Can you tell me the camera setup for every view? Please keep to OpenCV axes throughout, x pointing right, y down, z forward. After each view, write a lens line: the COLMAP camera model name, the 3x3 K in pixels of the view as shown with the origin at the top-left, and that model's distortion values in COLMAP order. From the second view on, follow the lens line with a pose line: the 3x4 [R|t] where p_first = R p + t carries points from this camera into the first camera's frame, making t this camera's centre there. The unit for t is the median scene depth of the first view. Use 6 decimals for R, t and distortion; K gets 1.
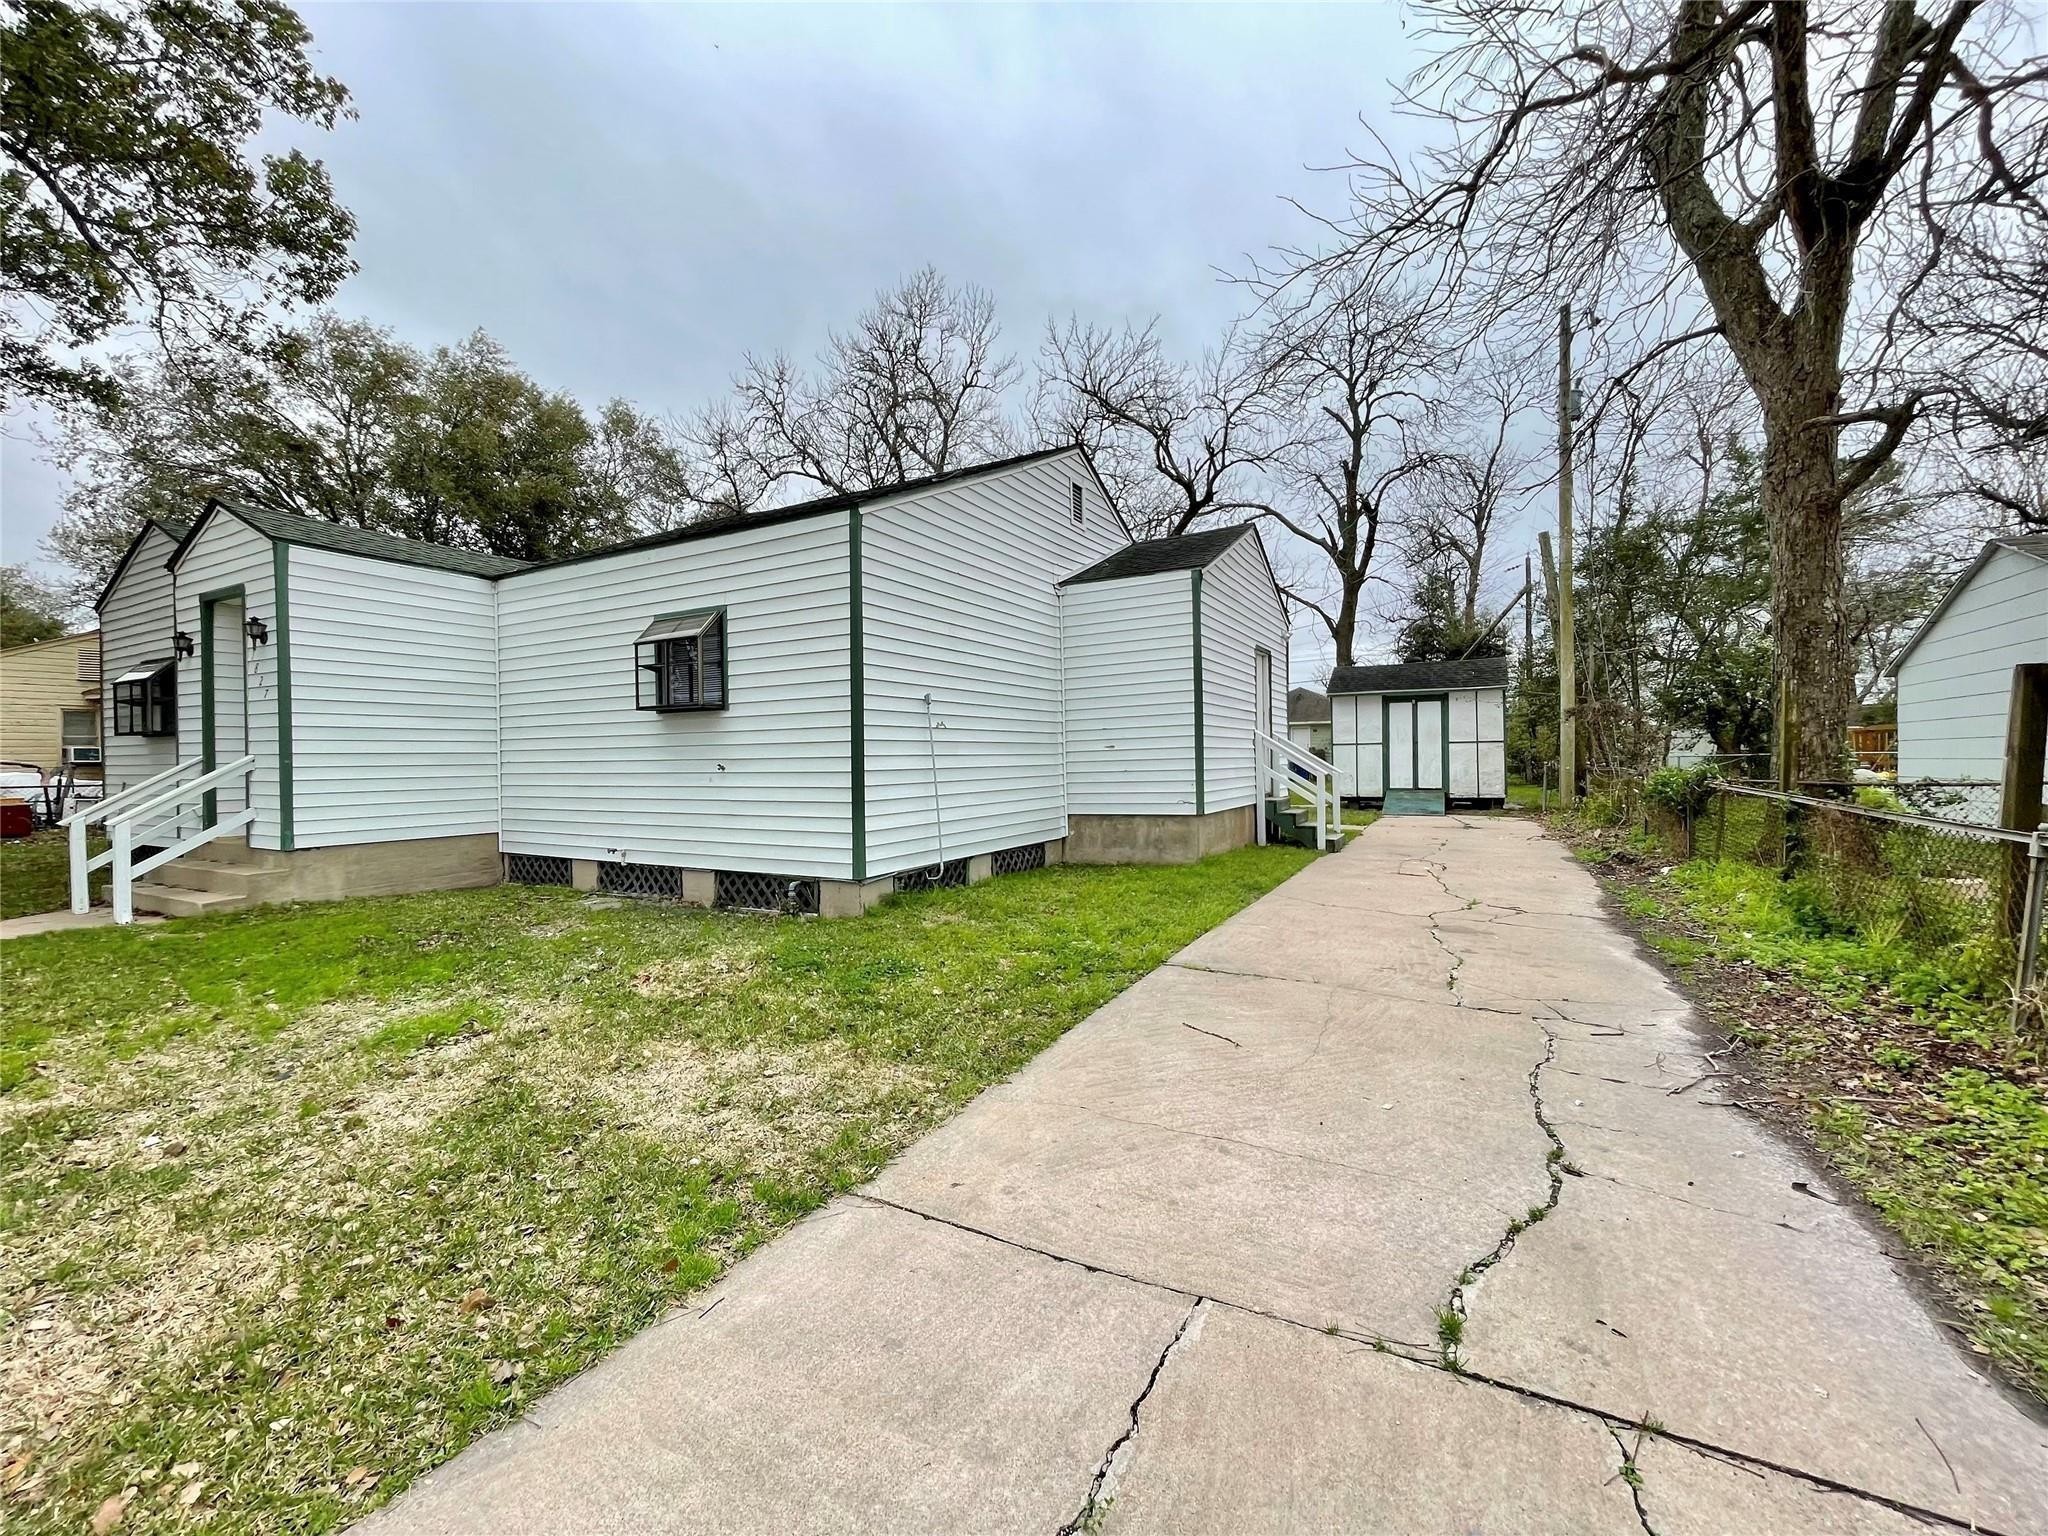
lens RADIAL K [[839.2, 0, 1024.0], [0, 839.2, 768.0], [0, 0, 1]] dist [0.000985, -0.000331]
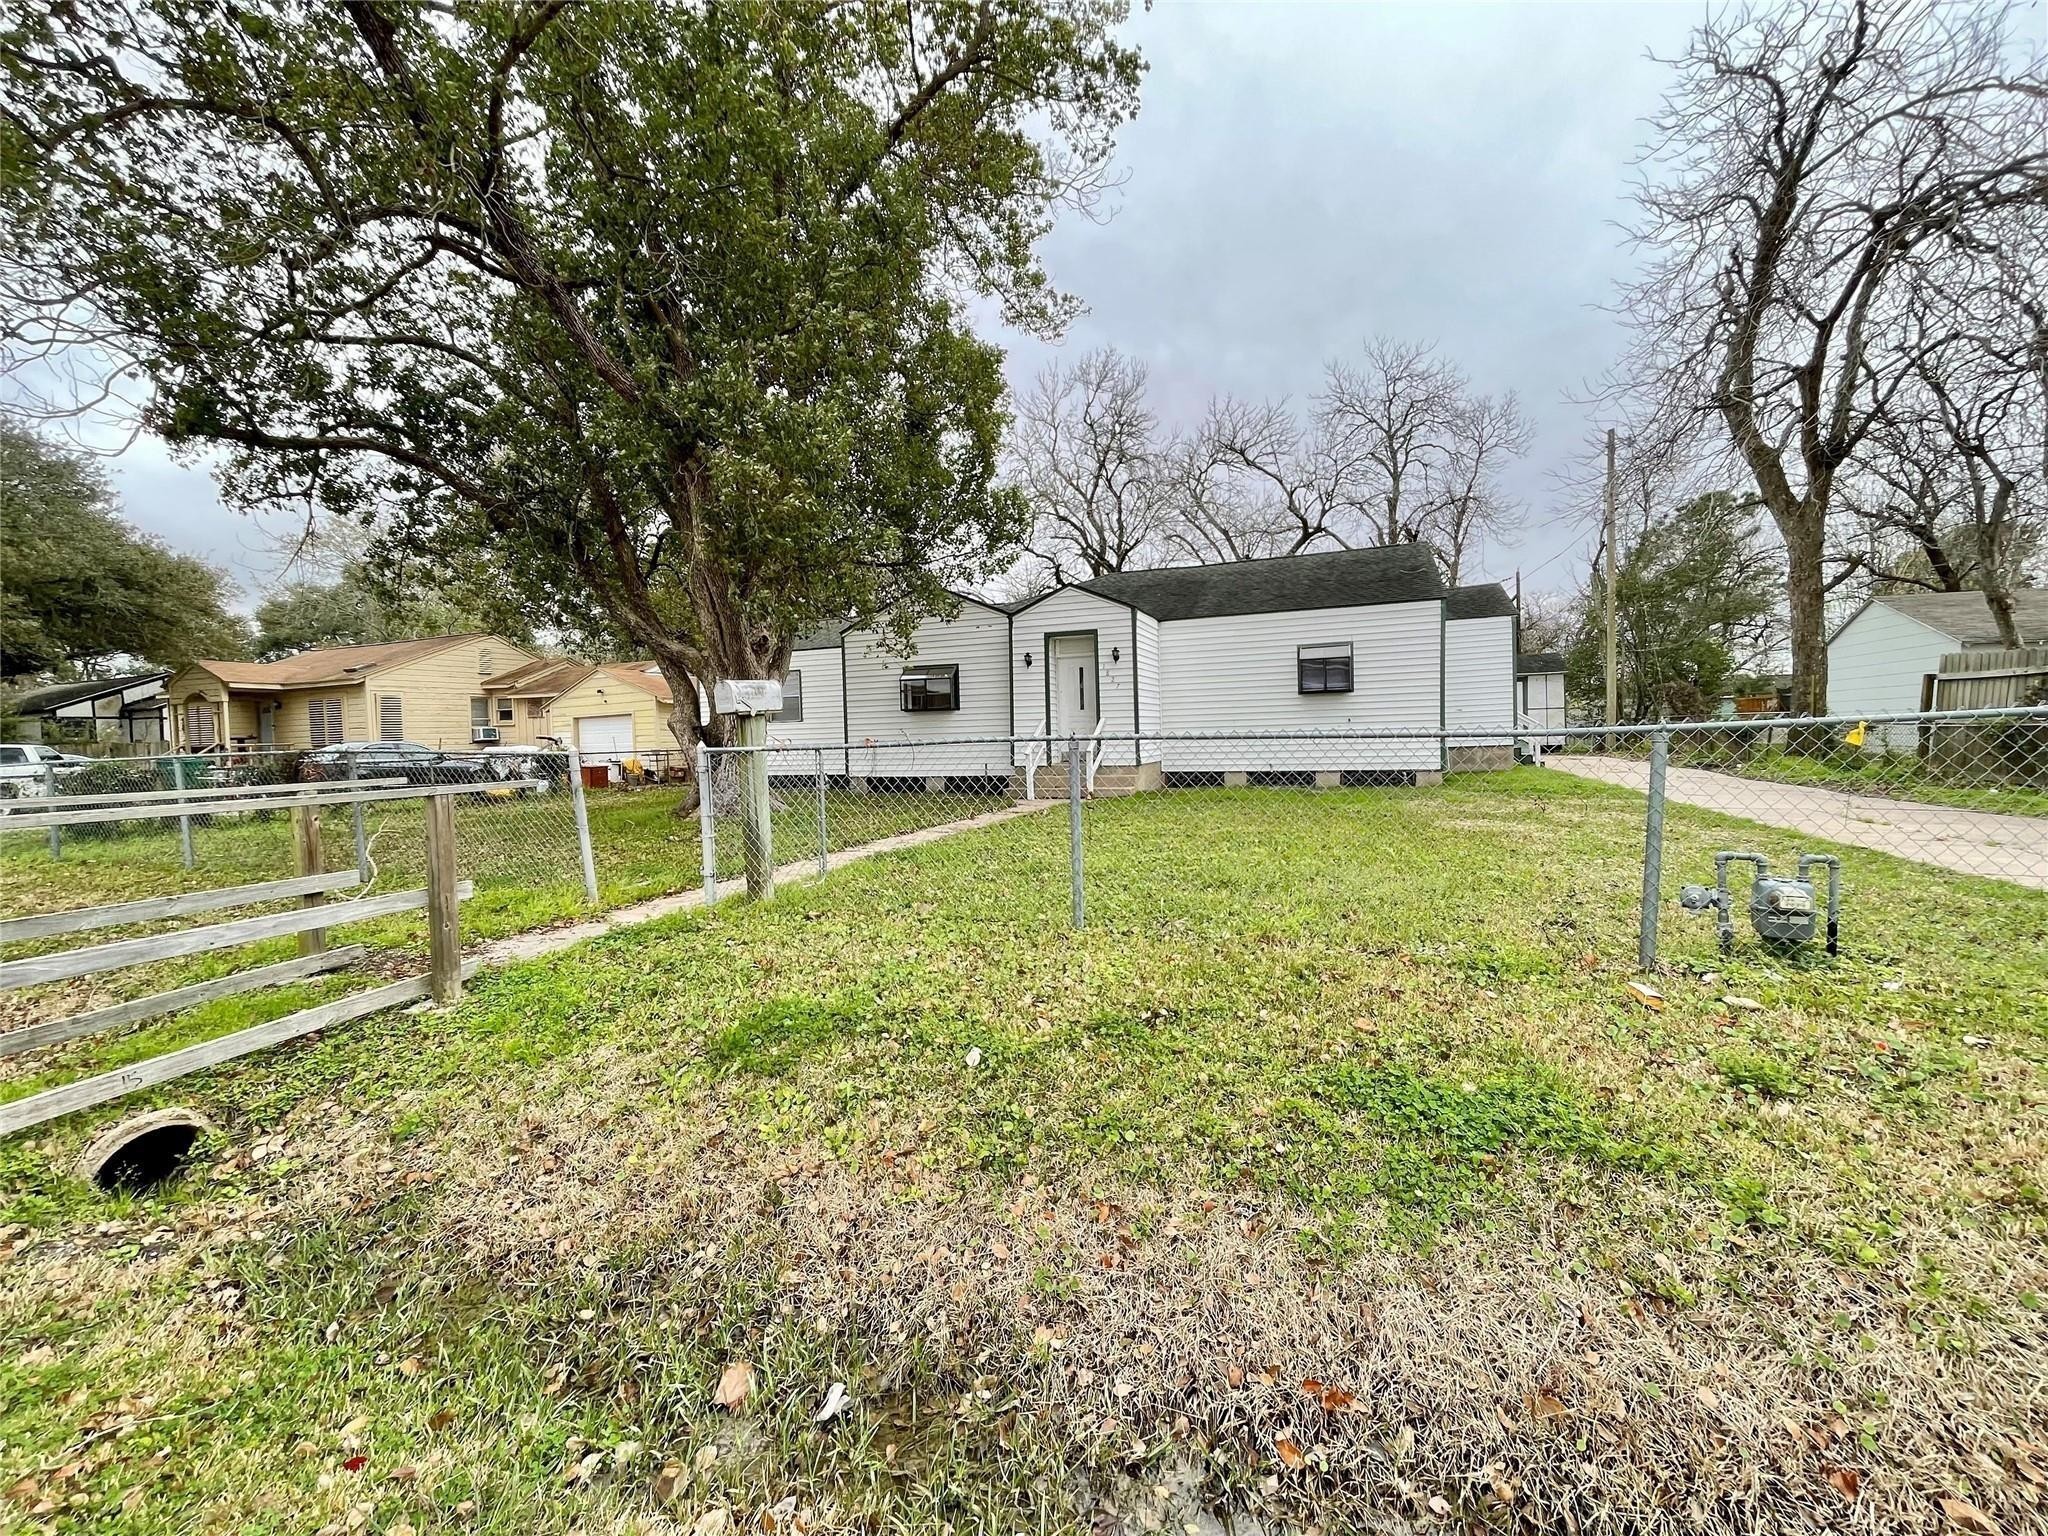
lens RADIAL K [[839.2, 0, 1024.0], [0, 839.2, 768.0], [0, 0, 1]] dist [0.000985, -0.000331]
pose [[0.991561, -0.020743, 0.127974, -0.460215], [0.017135, 0.999426, 0.029229, 0.013634], [-0.128507, -0.026790, 0.991347, -0.303776]]
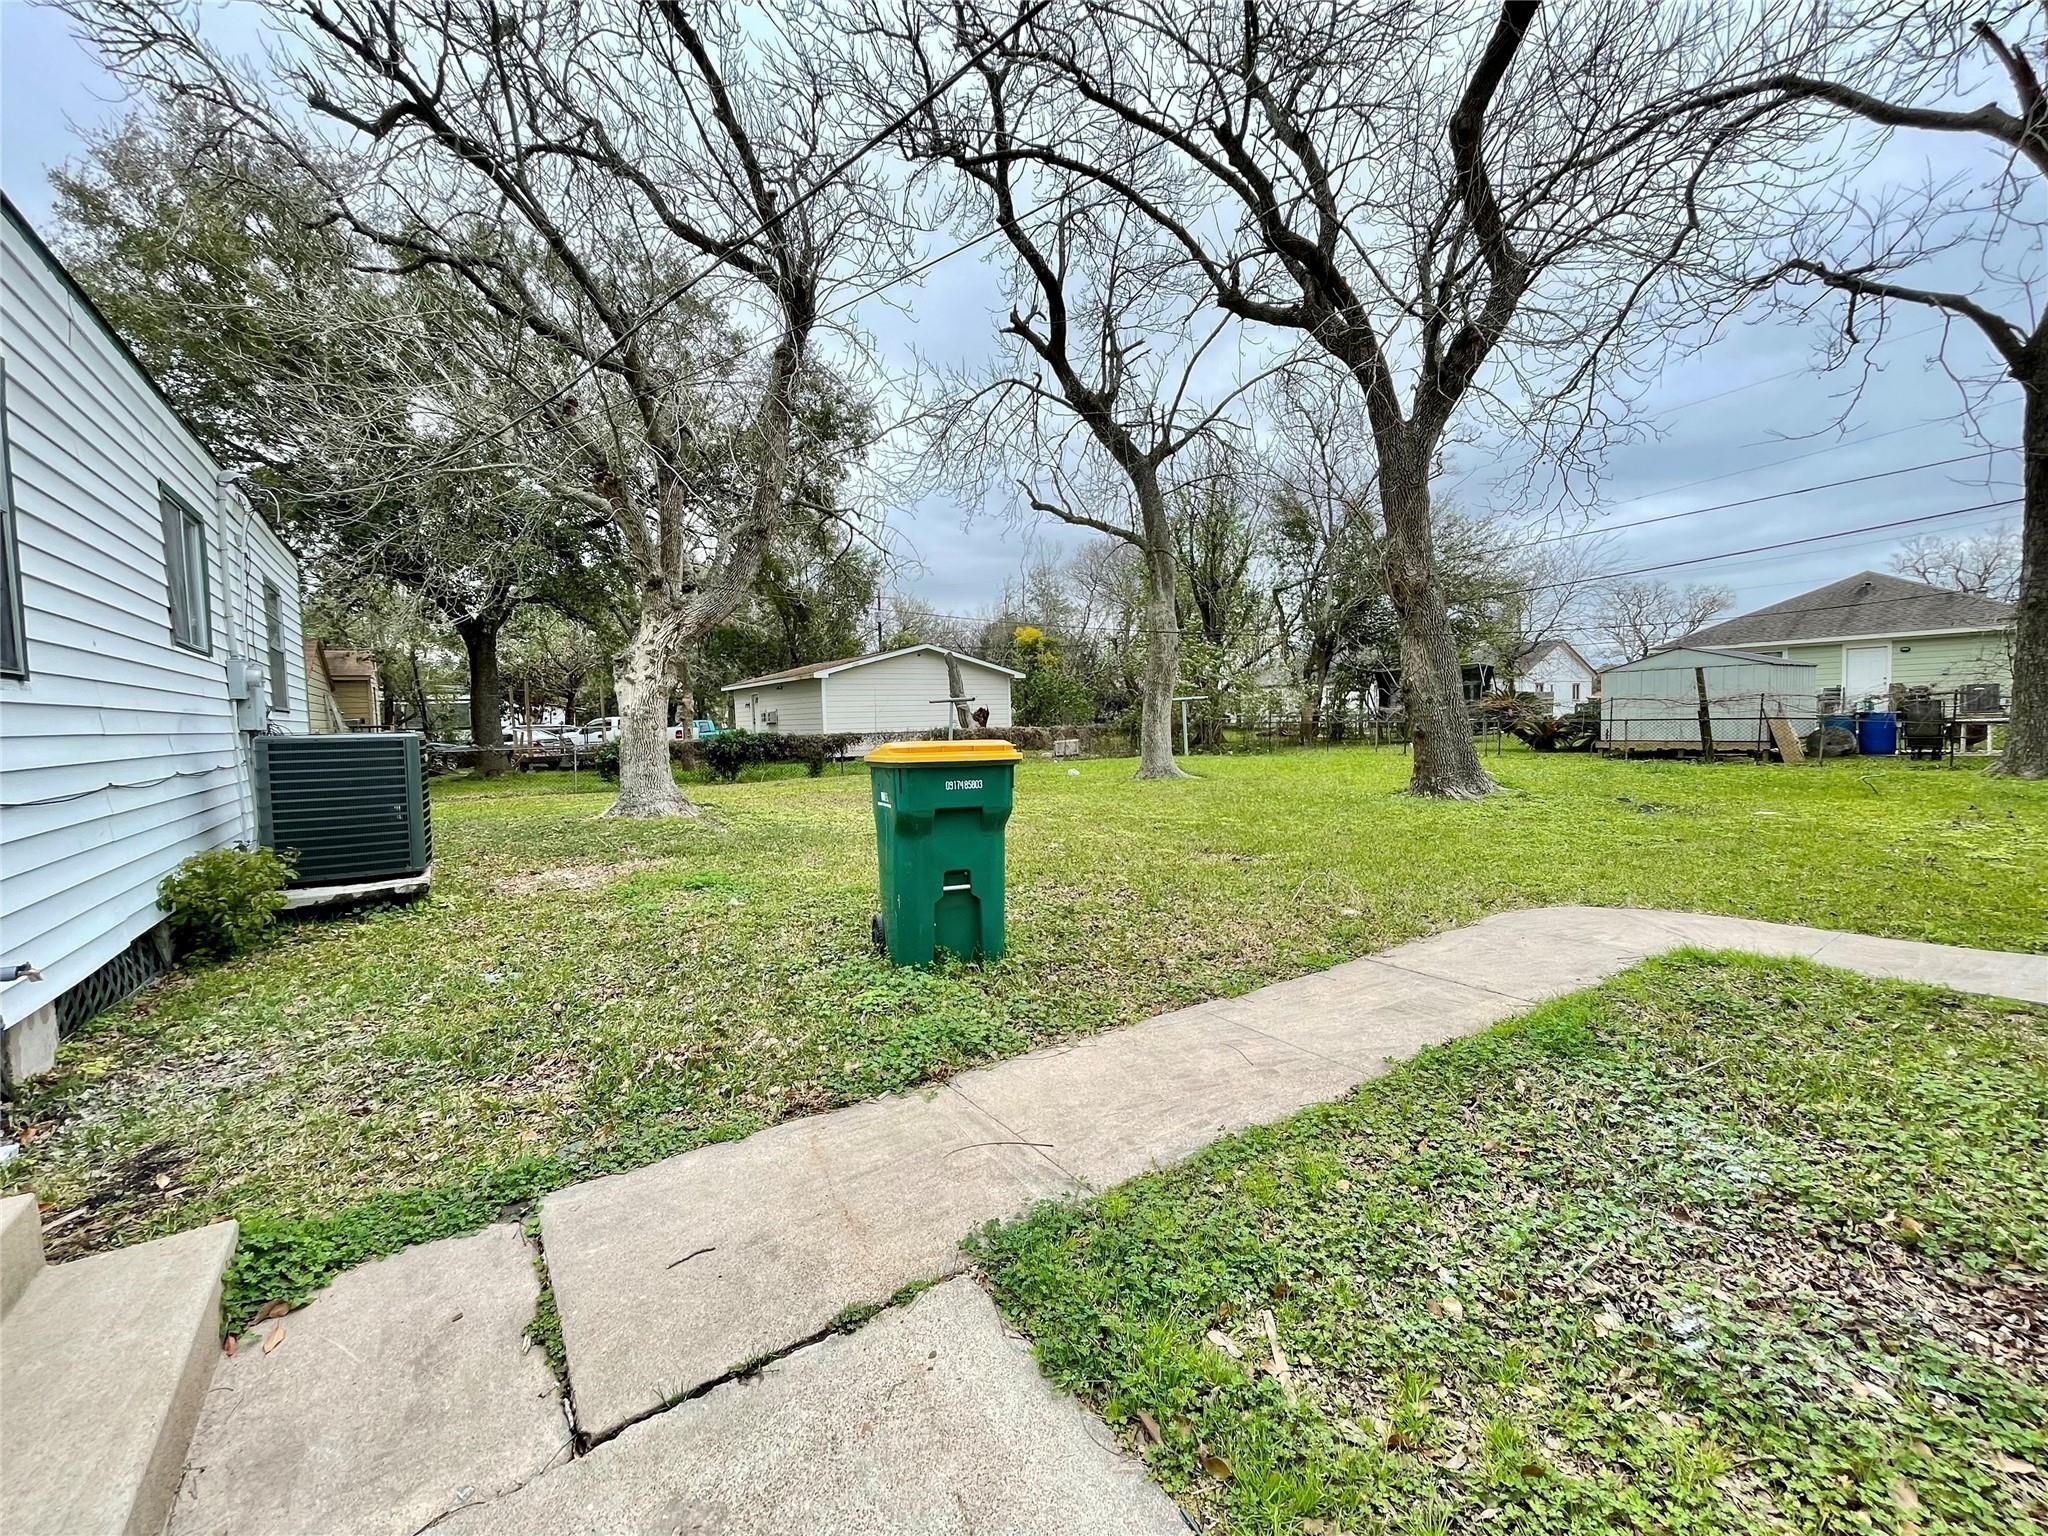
lens RADIAL K [[839.2, 0, 1024.0], [0, 839.2, 768.0], [0, 0, 1]] dist [0.000985, -0.000331]
pose [[0.895632, 0.008866, -0.444708, 0.193091], [0.012472, 0.998908, 0.045033, -0.010979], [0.444622, -0.045879, 0.894543, 0.627583]]
